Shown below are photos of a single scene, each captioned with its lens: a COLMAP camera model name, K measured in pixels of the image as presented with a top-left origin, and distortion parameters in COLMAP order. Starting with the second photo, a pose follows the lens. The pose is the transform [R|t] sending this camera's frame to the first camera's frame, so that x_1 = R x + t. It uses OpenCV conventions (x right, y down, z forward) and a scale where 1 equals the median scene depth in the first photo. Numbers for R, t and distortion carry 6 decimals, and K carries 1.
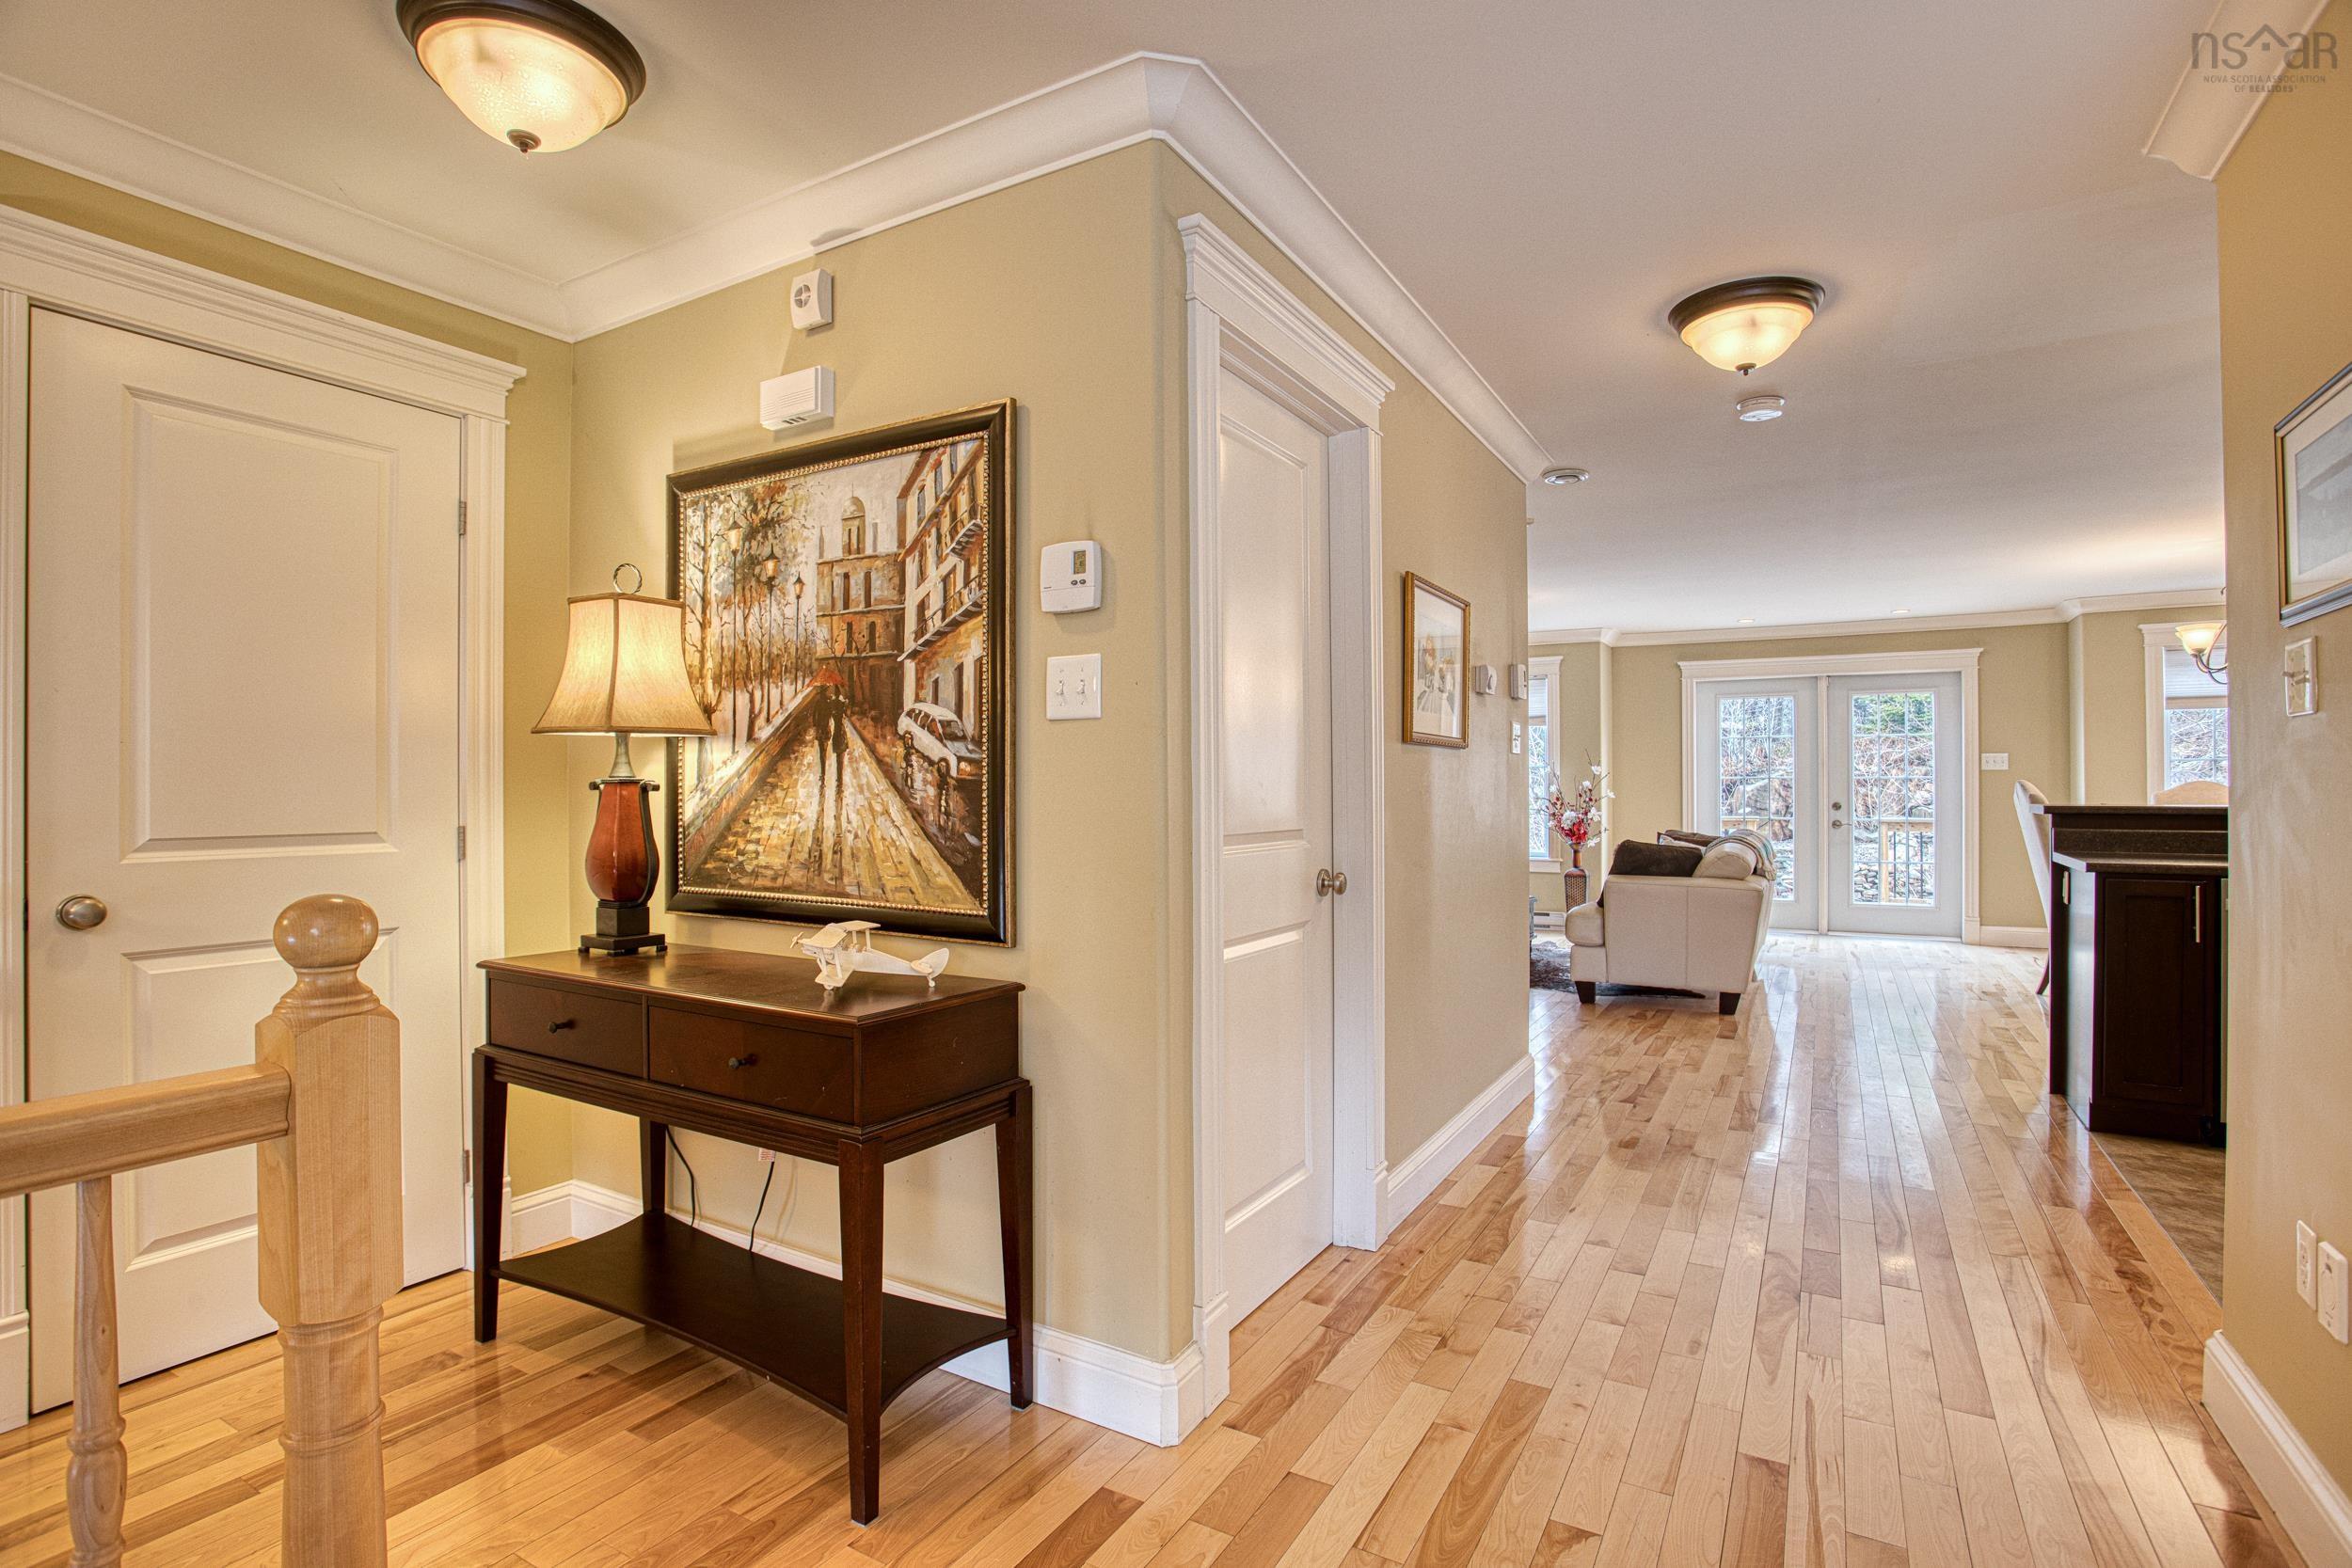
lens RADIAL K [[1152.1, 0, 1173.0], [0, 1152.1, 786.8], [0, 0, 1]] dist [-0.063249, 0.024448]
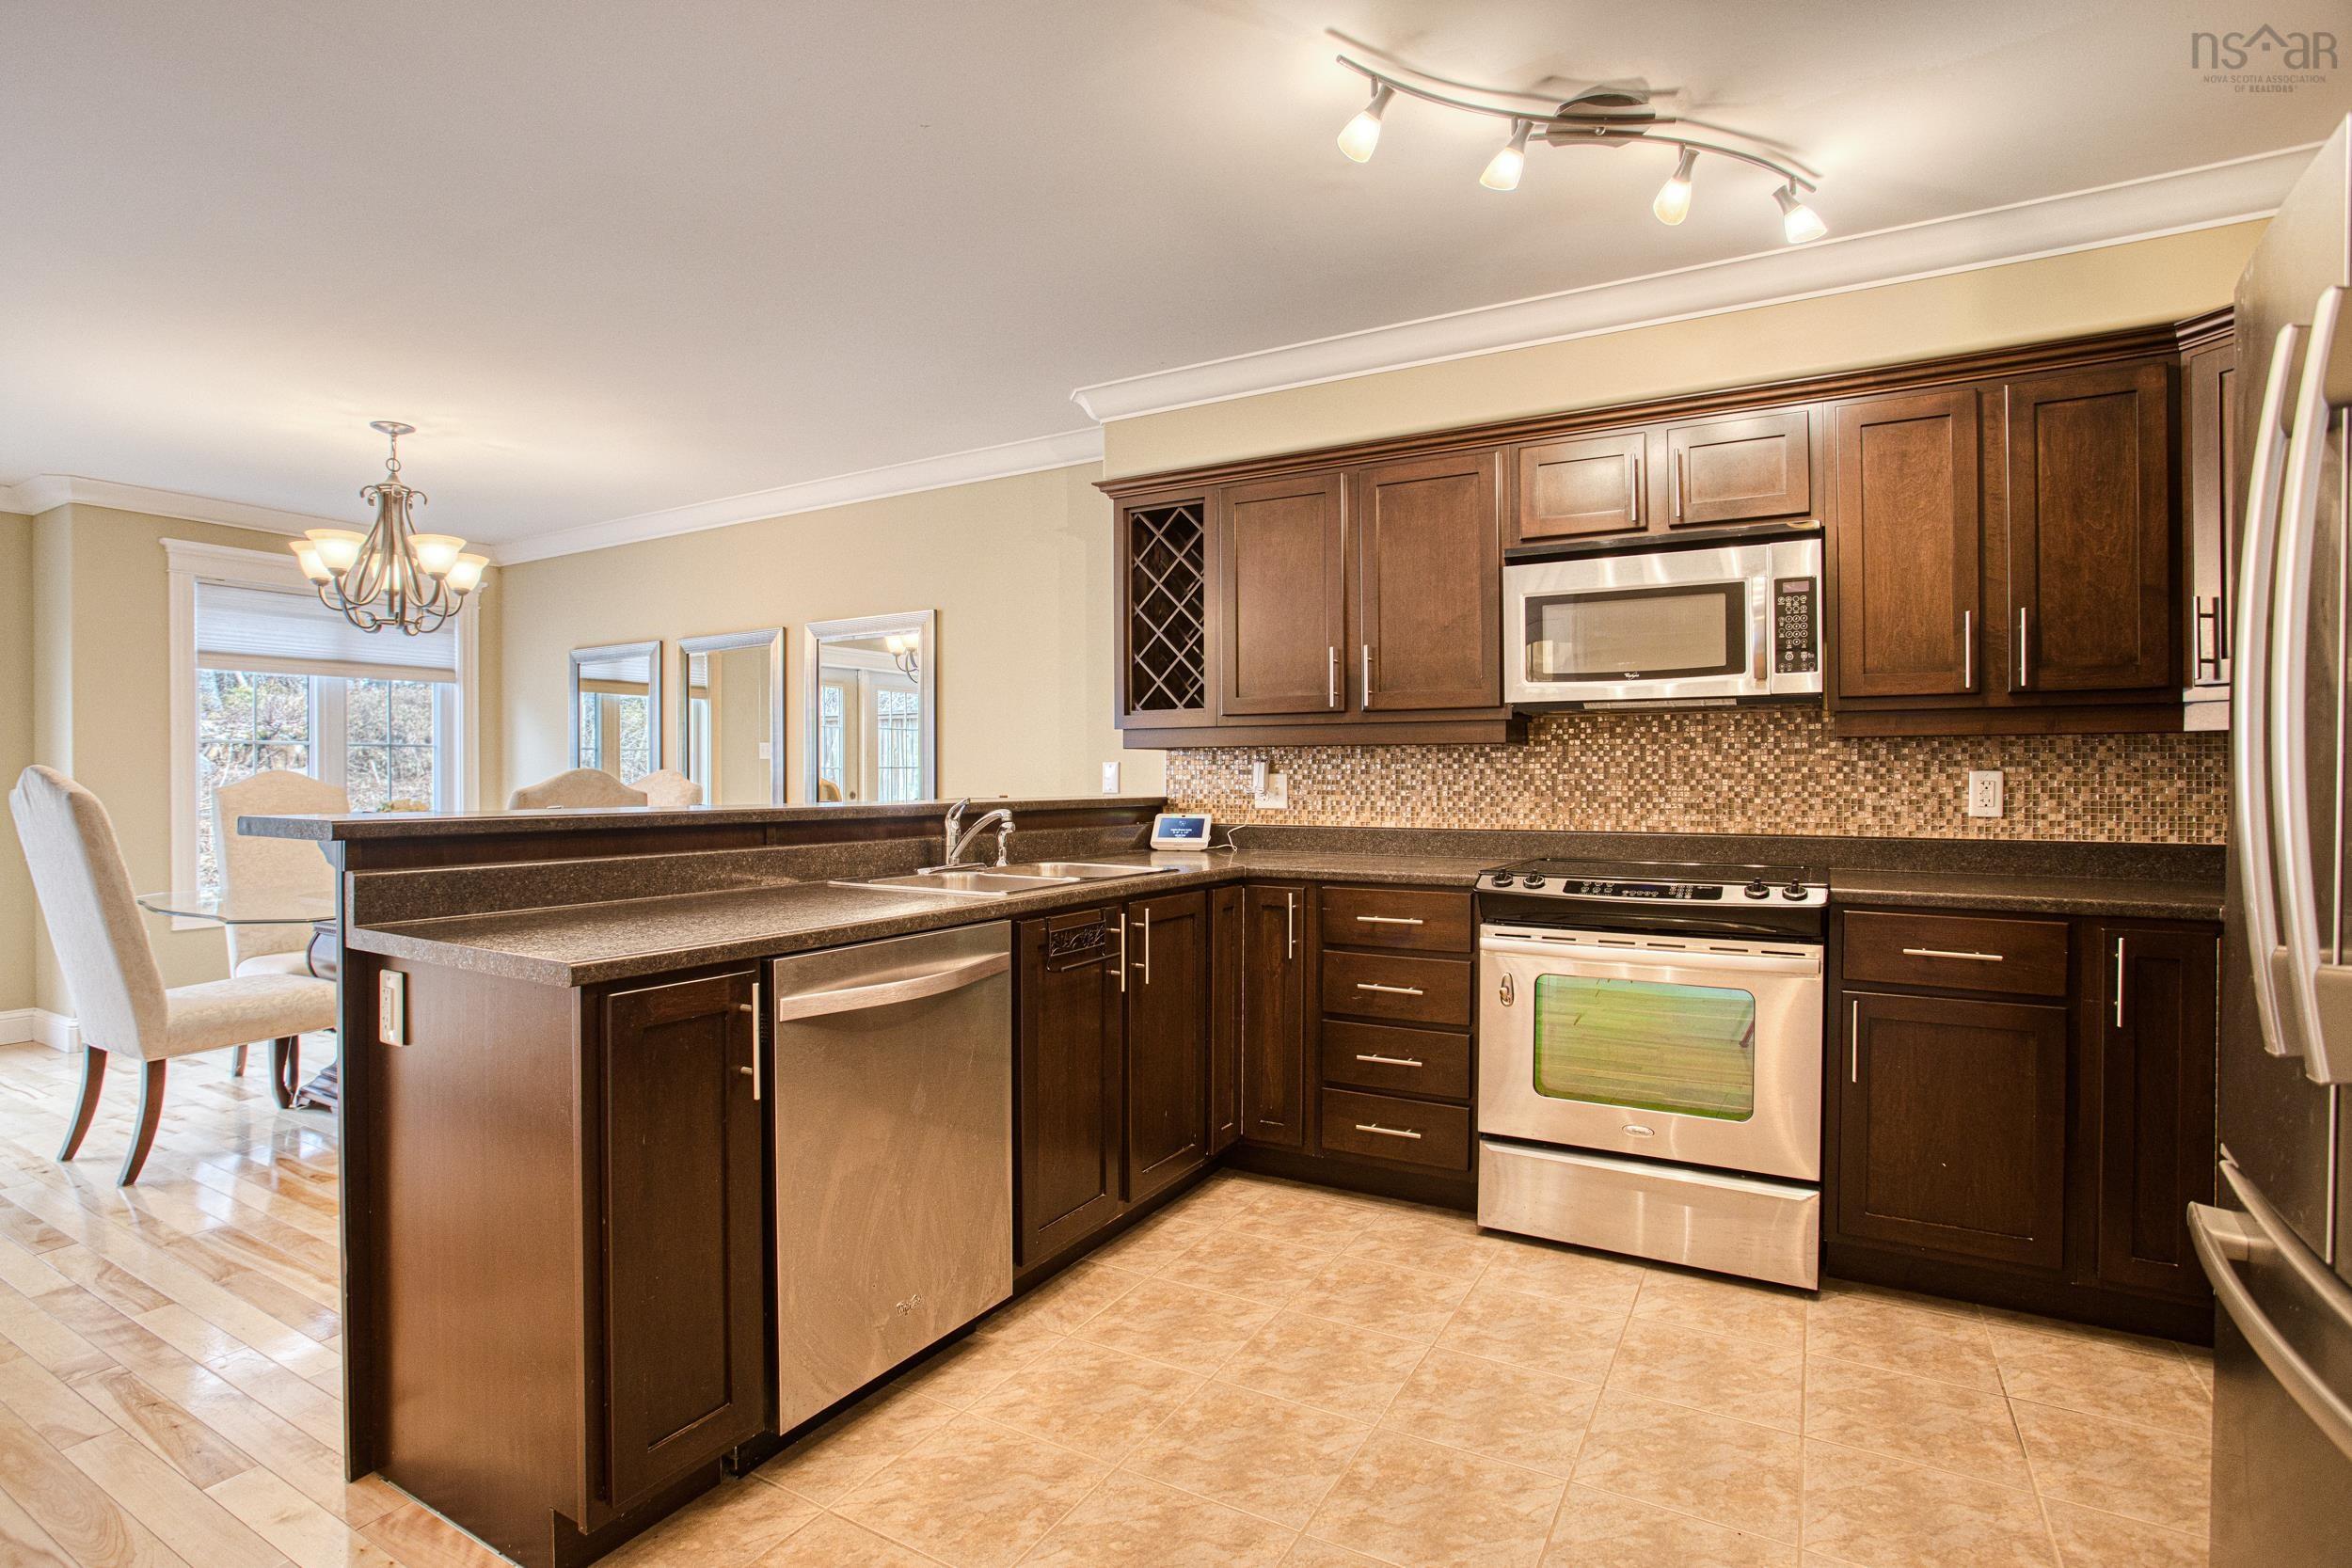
lens RADIAL K [[1152.1, 0, 1162.5], [0, 1152.1, 775.5], [0, 0, 1]] dist [-0.063249, 0.024448]
pose [[0.009784, 0.003688, 0.999945, 0.590622], [0.001182, 0.999992, -0.003700, 0.002955], [-0.999951, 0.001218, 0.009780, 1.129573]]
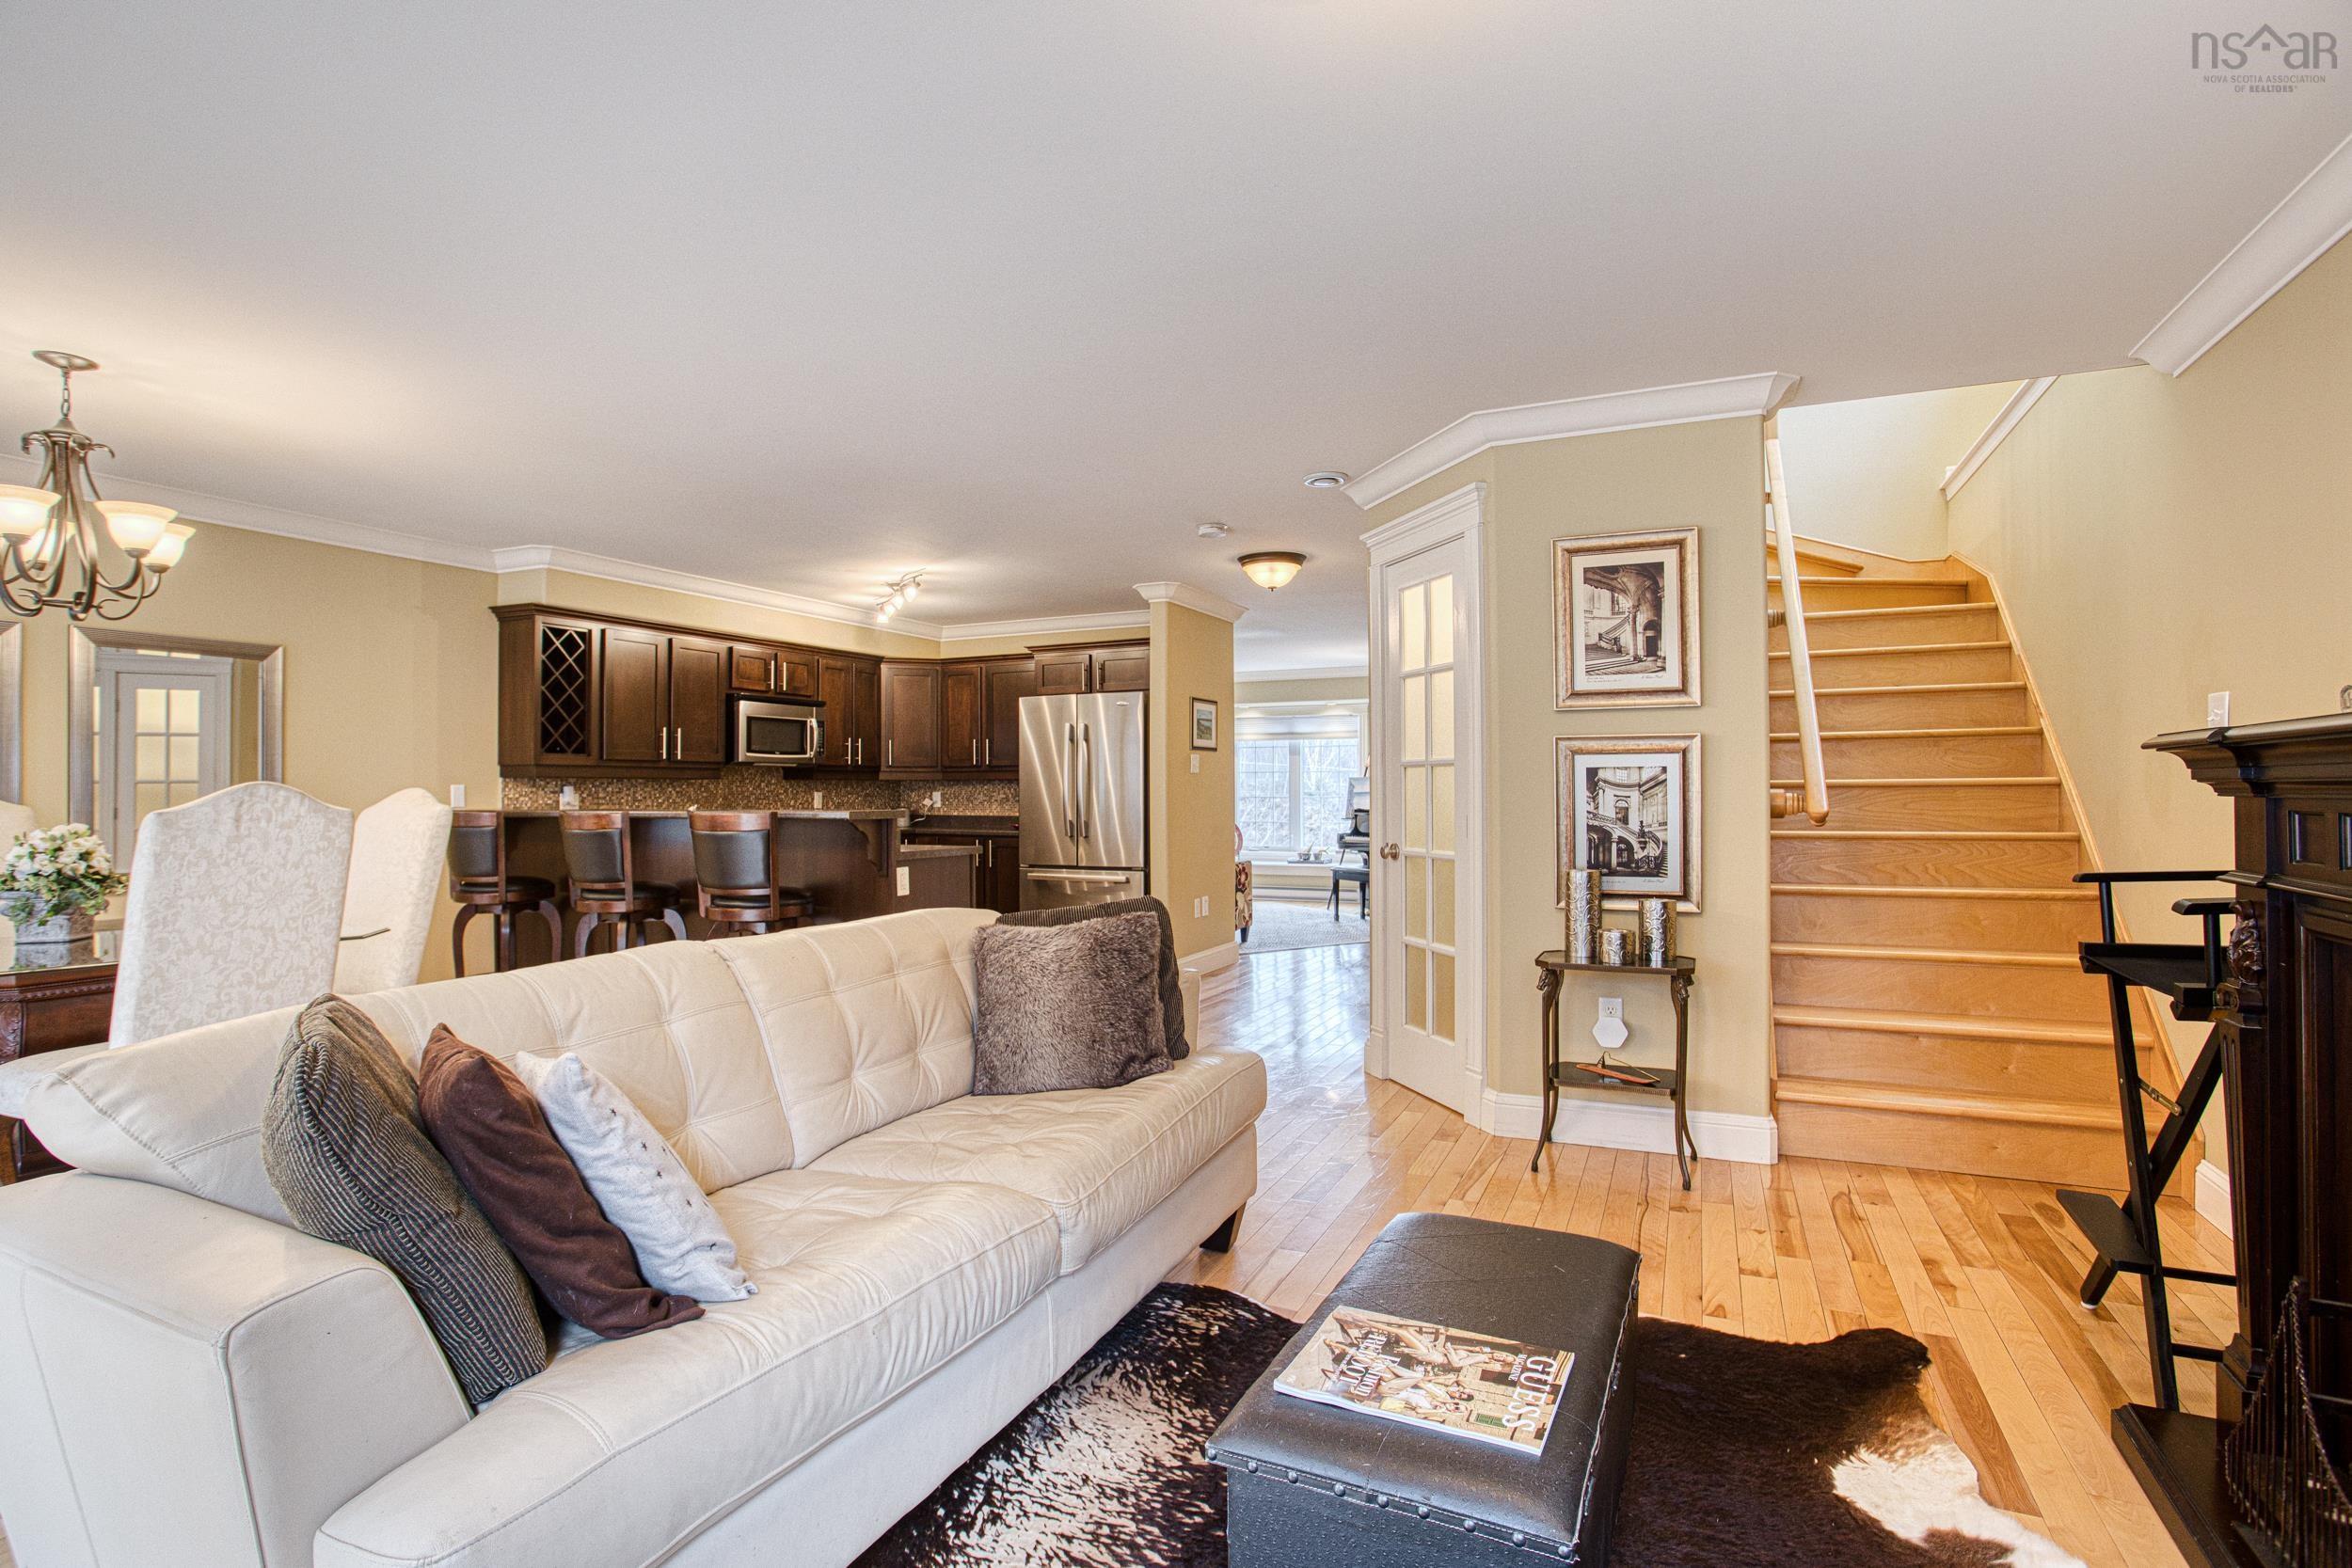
lens RADIAL K [[1152.1, 0, 1169.7], [0, 1152.1, 776.7], [0, 0, 1]] dist [-0.063249, 0.024448]
pose [[-0.995924, 0.006306, -0.089972, 1.028710], [0.007483, 0.999891, -0.012753, 0.000427], [0.089882, -0.013374, -0.995863, 3.580111]]
